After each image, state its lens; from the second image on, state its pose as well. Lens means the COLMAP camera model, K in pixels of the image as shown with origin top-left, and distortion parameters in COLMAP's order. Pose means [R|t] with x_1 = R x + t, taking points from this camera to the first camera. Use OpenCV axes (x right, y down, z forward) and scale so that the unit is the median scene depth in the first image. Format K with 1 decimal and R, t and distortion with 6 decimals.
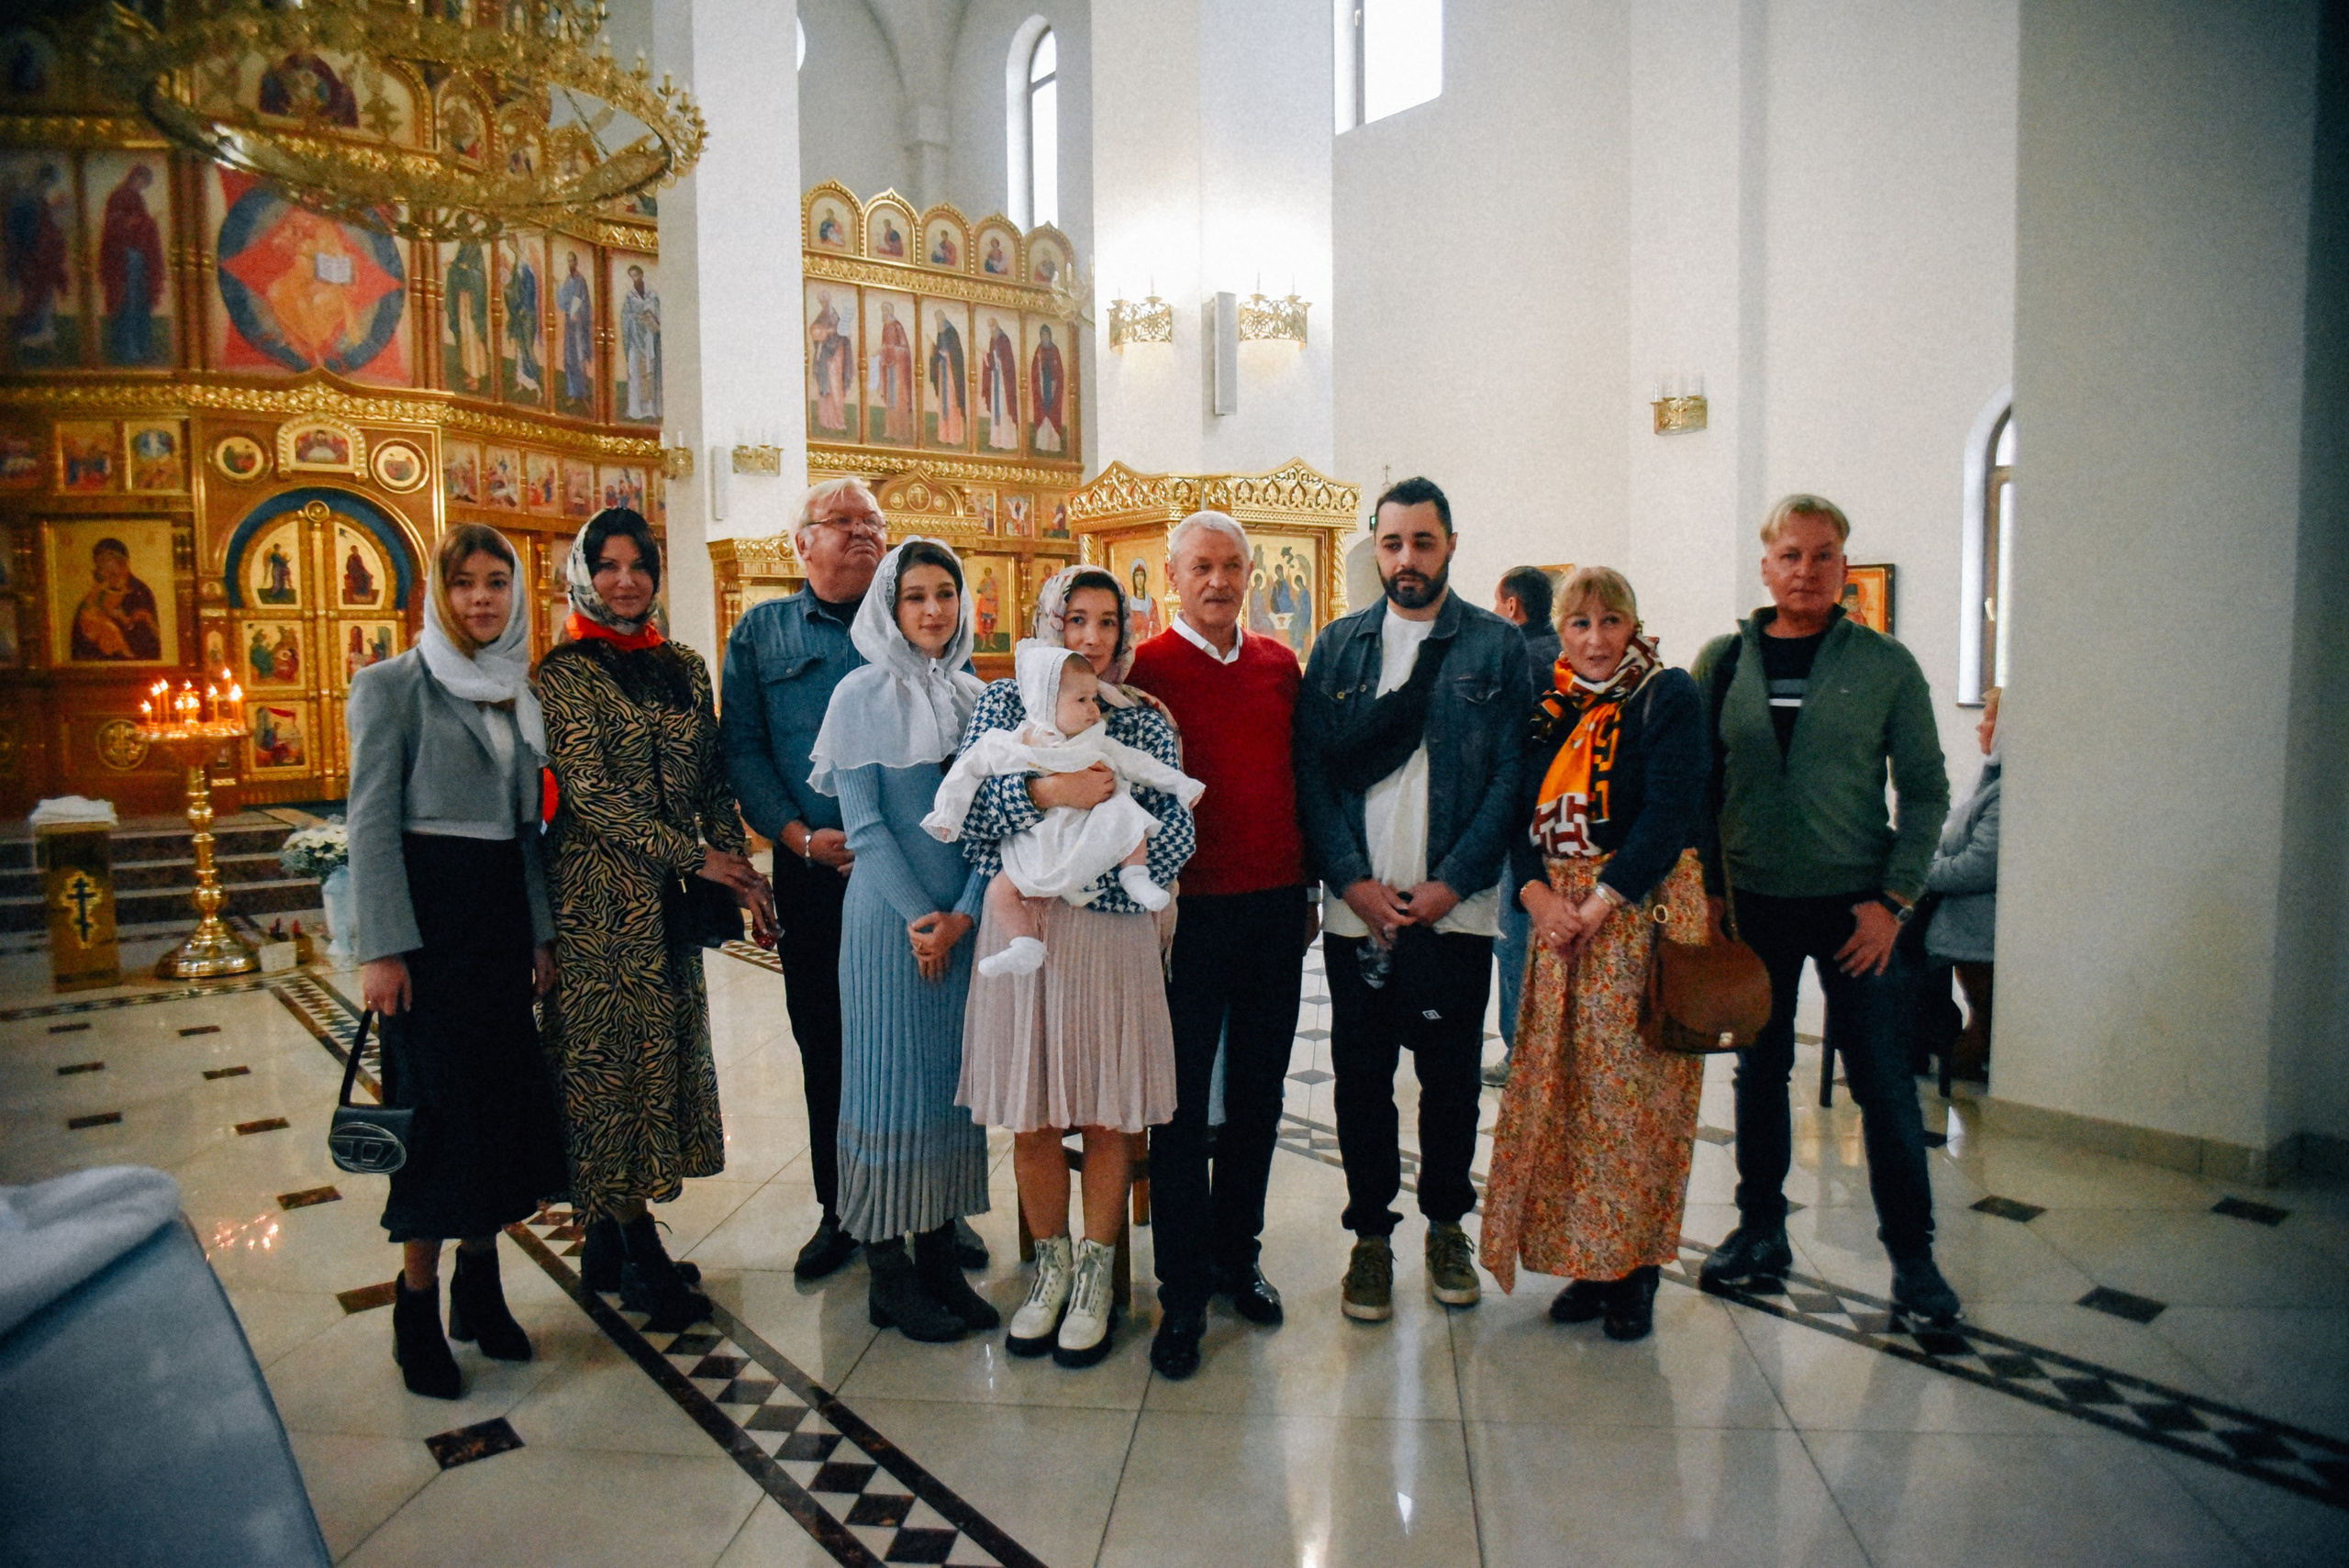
lens RADIAL K [[1553.3, 0, 1174.5], [0, 1553.3, 784.0], [0, 0, 1]] dist [-0.076375, 0.028389]
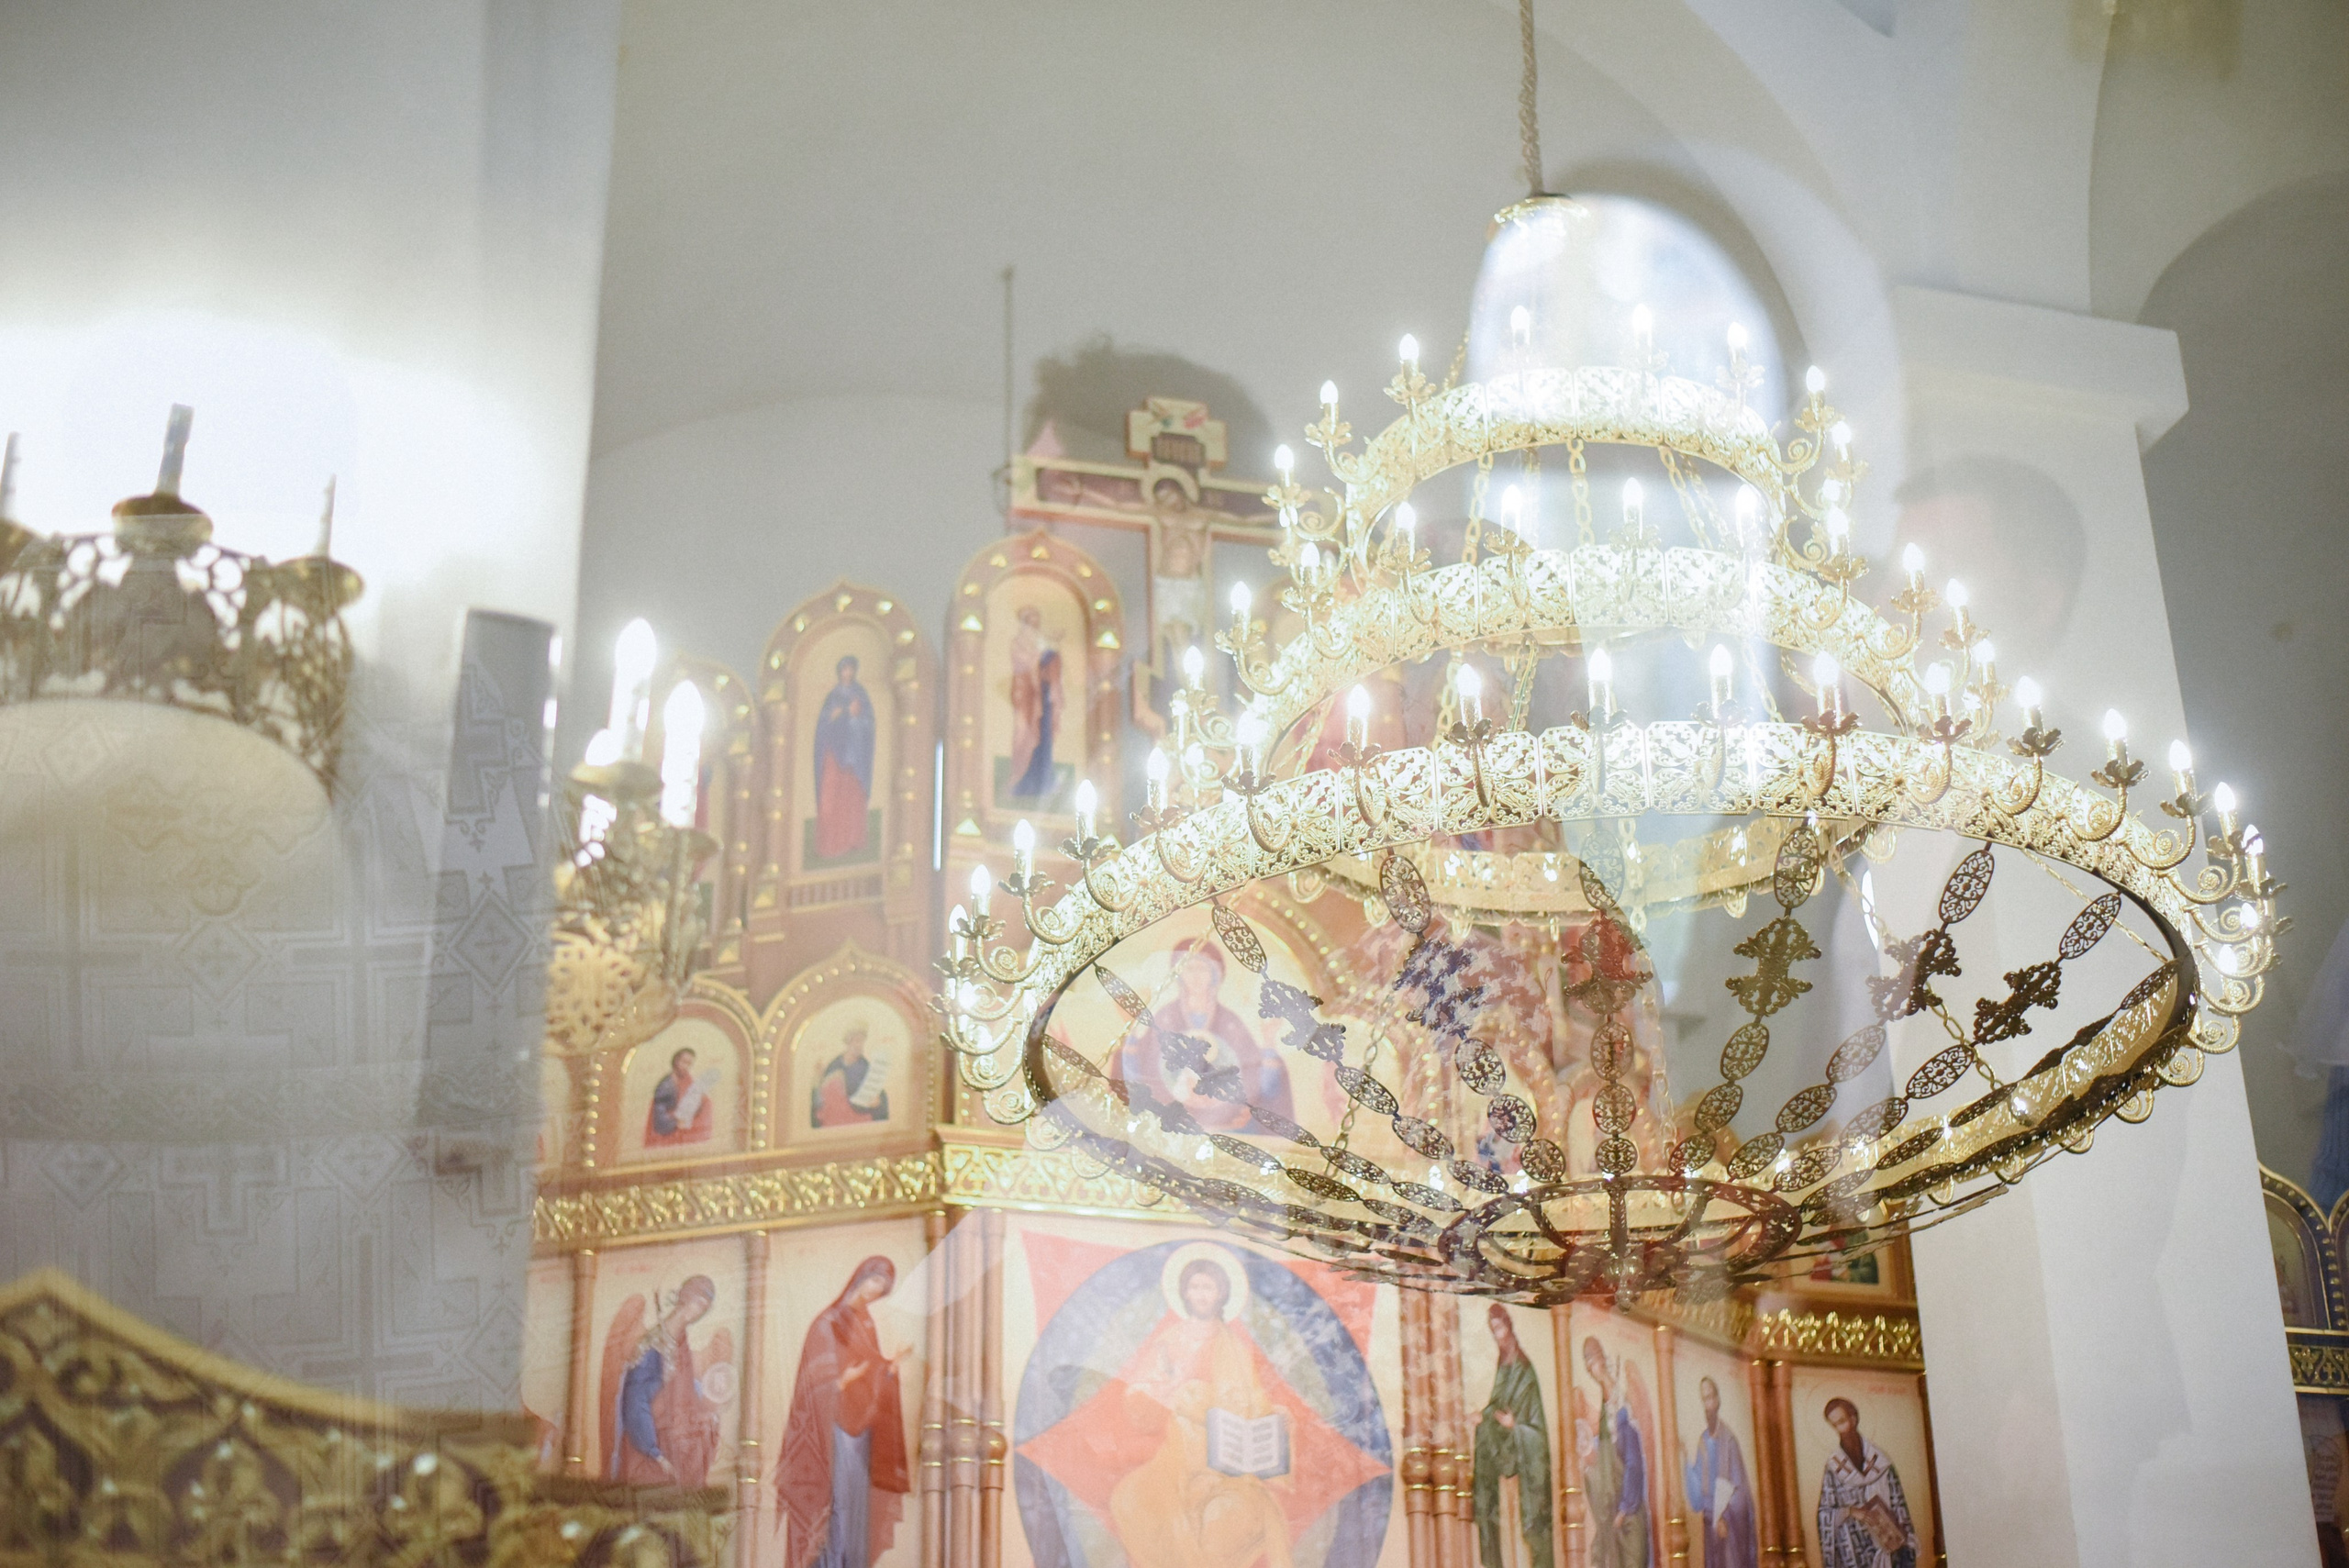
lens RADIAL K [[3385.9, 0, 1174.5], [0, 3385.9, 784.0], [0, 0, 1]] dist [-0.097801, -0.001833]
pose [[0.916791, -0.180580, -0.356210, -0.191371], [-0.026586, 0.862360, -0.505597, -0.011009], [0.398482, 0.472997, 0.785803, 0.133062]]
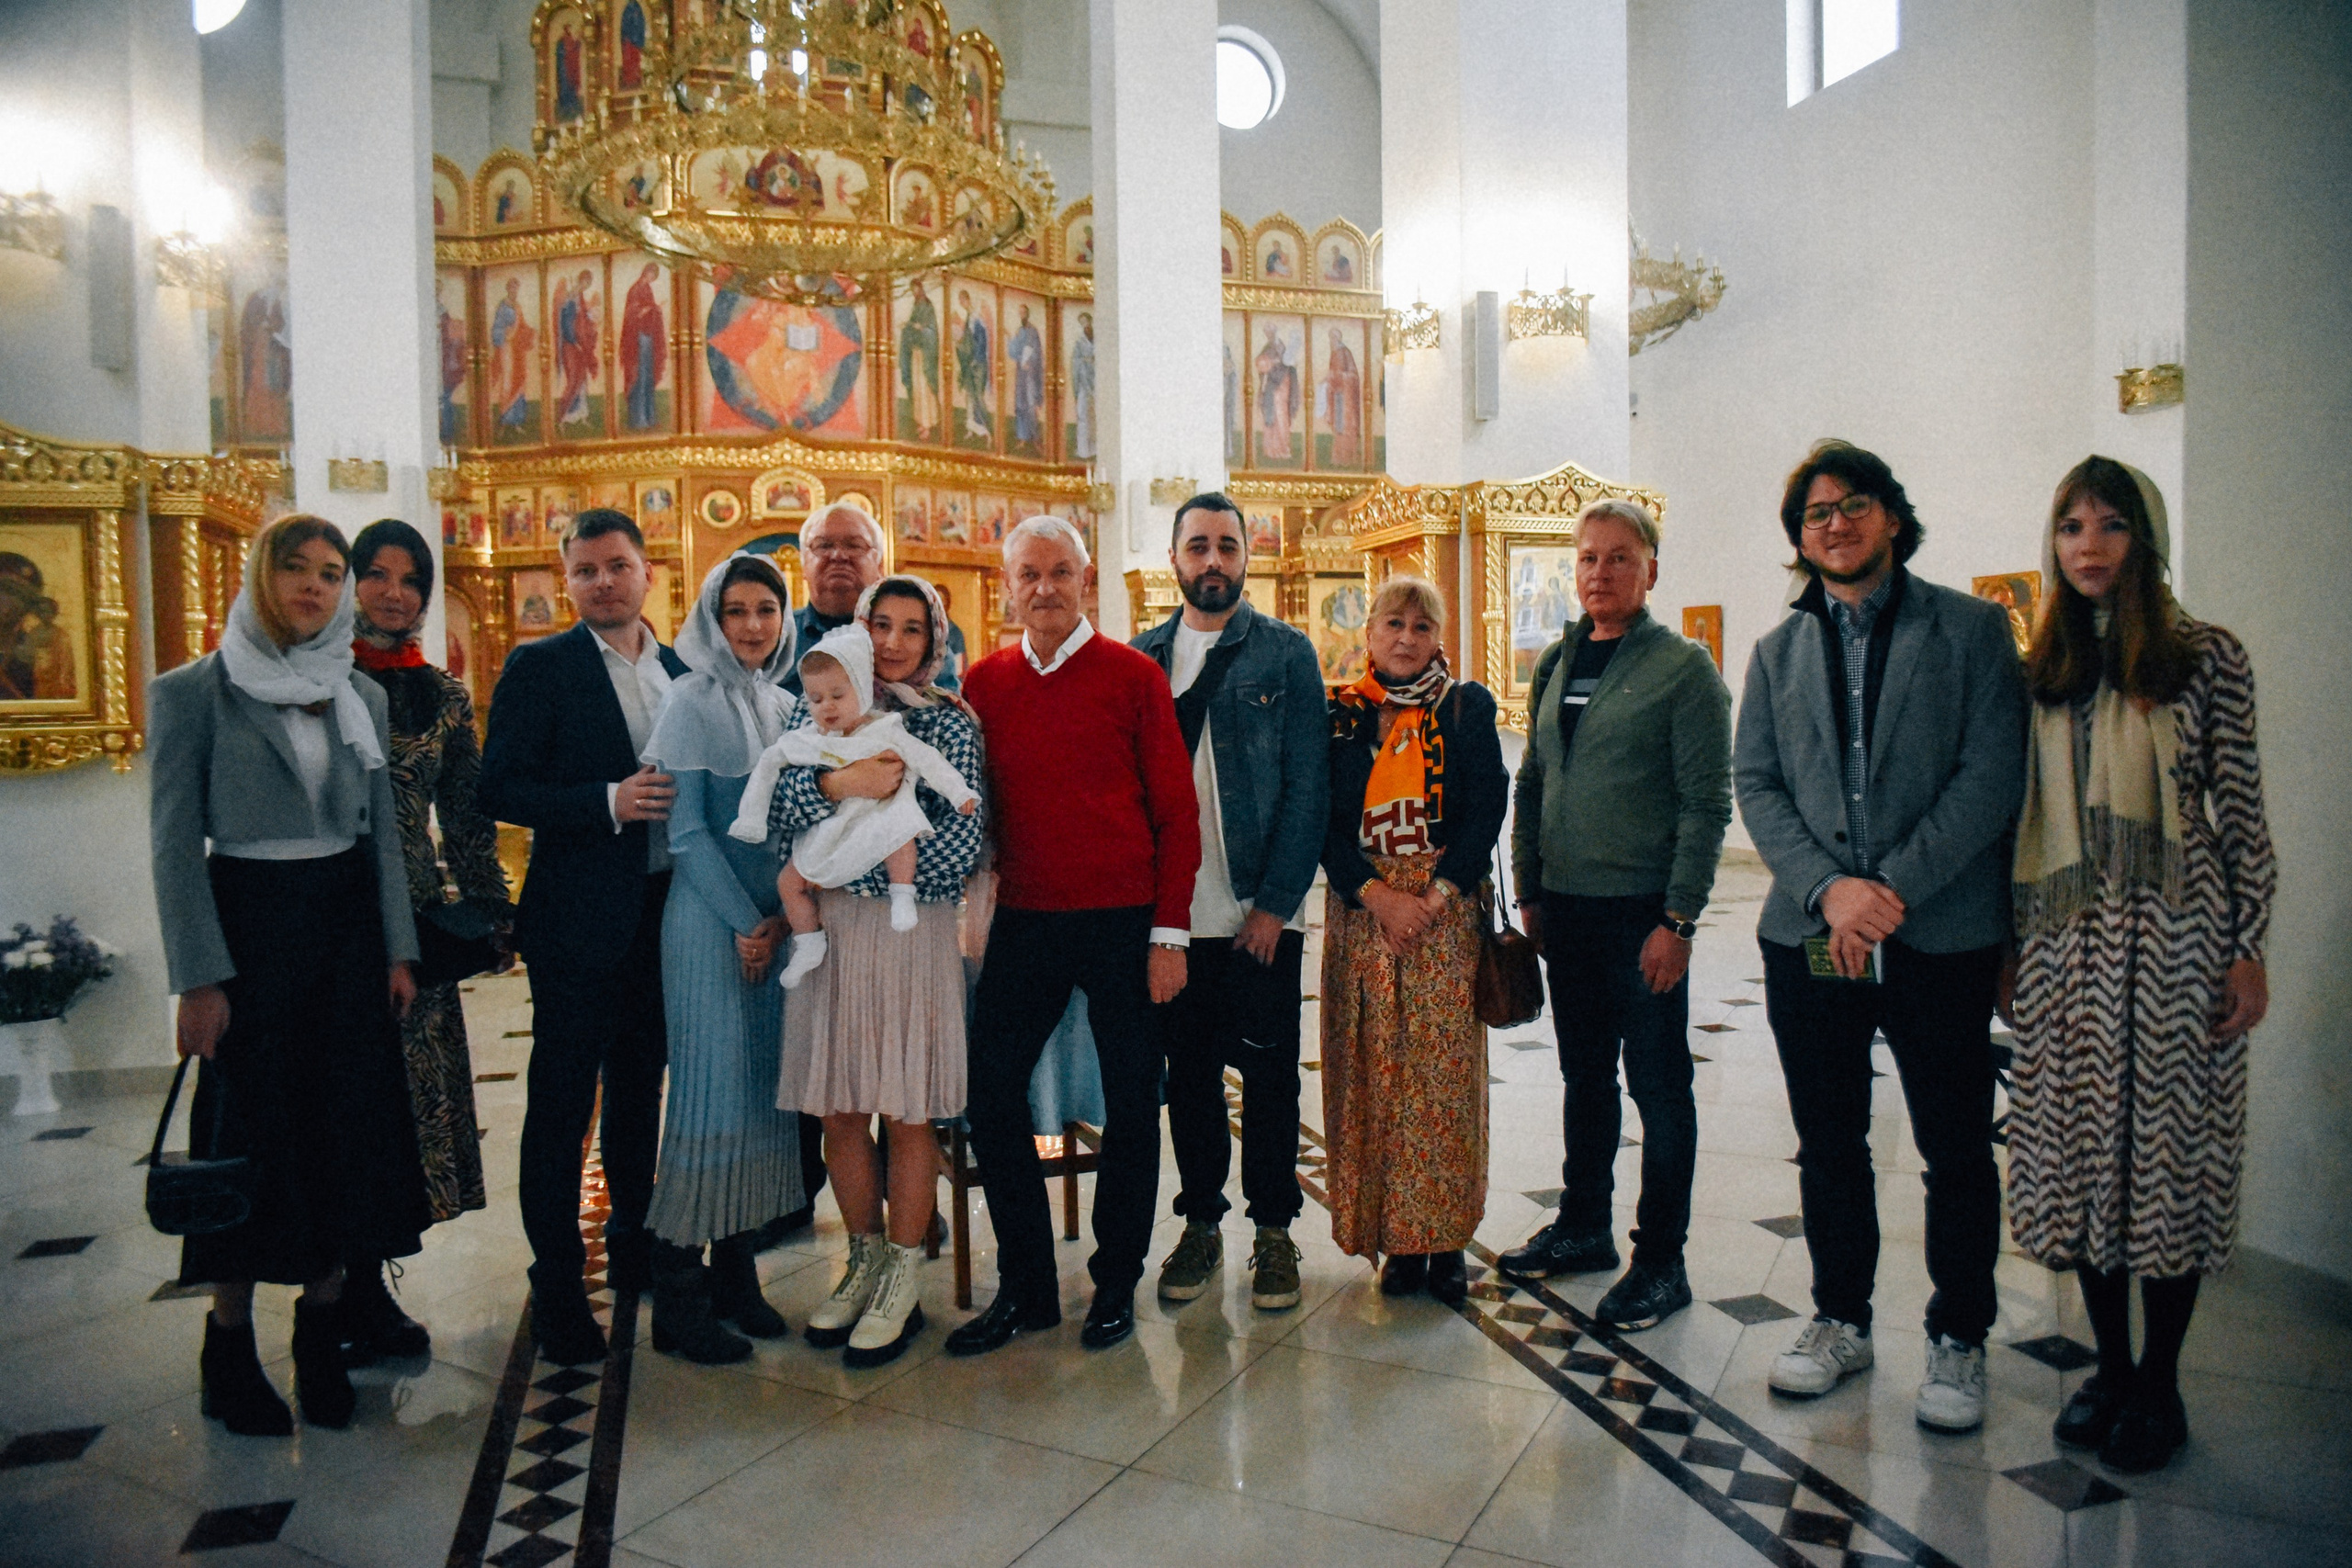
lens RADIAL K [[1599.5, 0, 1195.9], [0, 1599.5, 790.8], [0, 0, 1]] dist [-0.076851, 0.033257]
pose [[0.930145, 0.018700, -0.366715, 0.150790], [-0.026032, 0.999548, -0.015058, 0.005070], [0.366268, 0.023552, 0.930211, 0.022675]]
